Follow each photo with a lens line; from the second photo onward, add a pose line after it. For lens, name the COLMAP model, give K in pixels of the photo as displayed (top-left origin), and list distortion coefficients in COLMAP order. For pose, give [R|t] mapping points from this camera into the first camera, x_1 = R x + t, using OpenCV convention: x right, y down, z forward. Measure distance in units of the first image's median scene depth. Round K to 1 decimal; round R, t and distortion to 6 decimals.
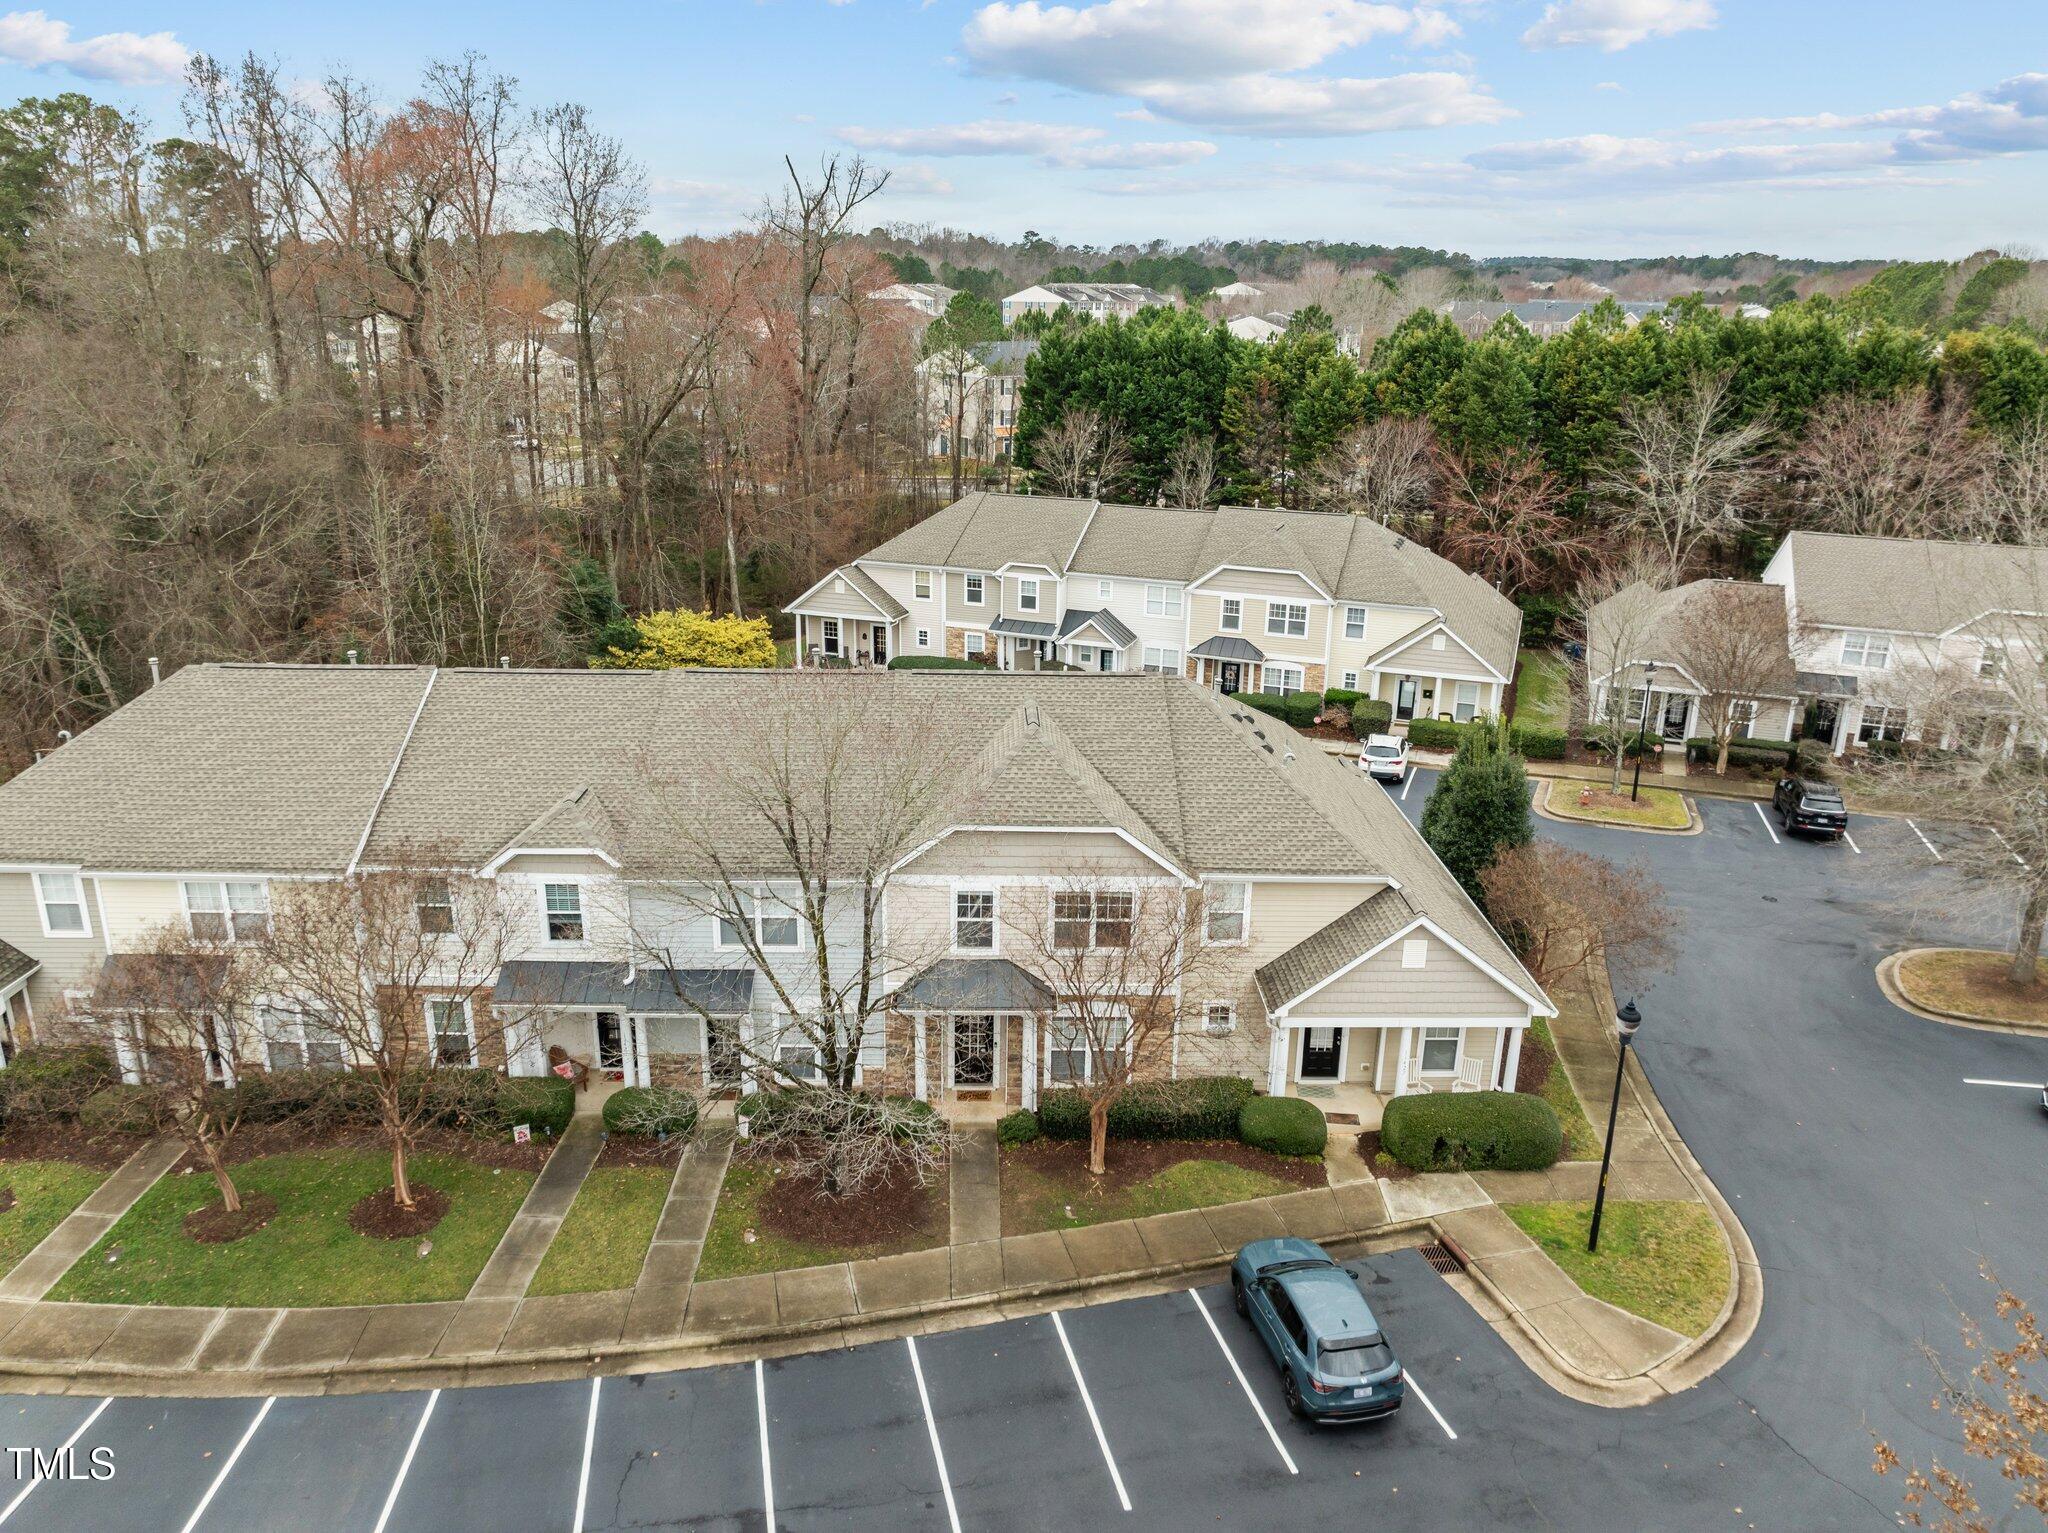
lens RADIAL K [[1472.7, 0, 1024.6], [0, 1472.7, 691.1], [0, 0, 1]] dist [-0.008251, -0.001616]
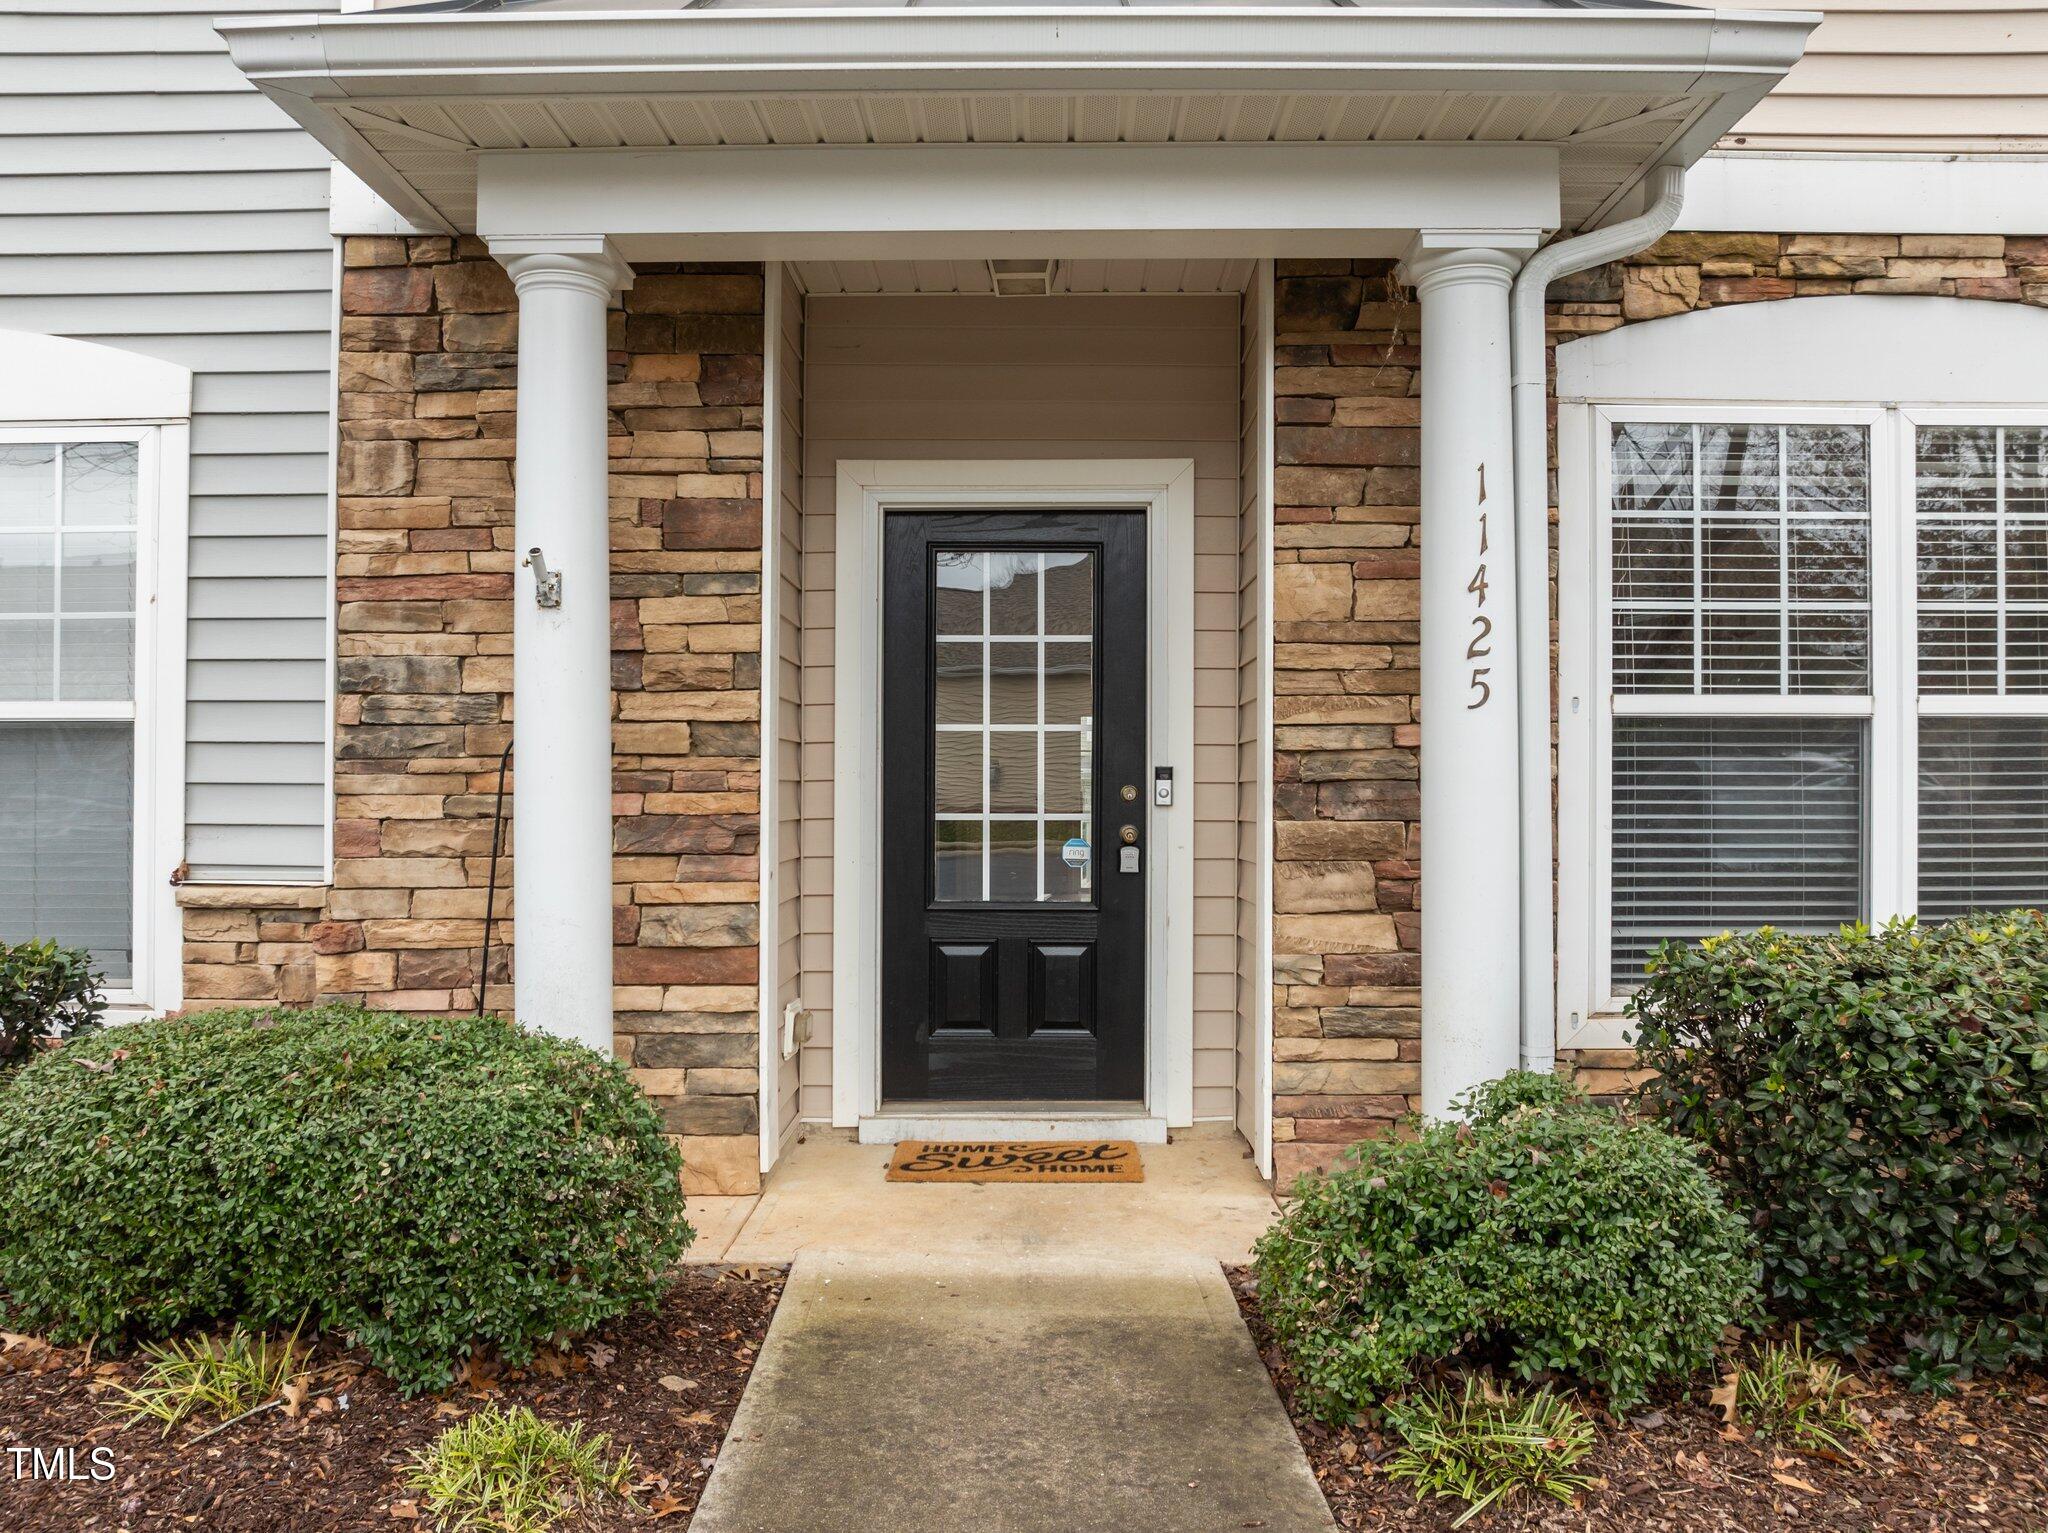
lens RADIAL K [[1347.8, 0, 1053.4], [0, 1347.8, 781.5], [0, 0, 1]] dist [-0.037136, 0.002764]
pose [[0.999857, -0.016812, -0.001650, -0.030844], [0.015351, 0.945026, -0.326636, 0.293808], [0.007050, 0.326564, 0.945149, 0.904067]]
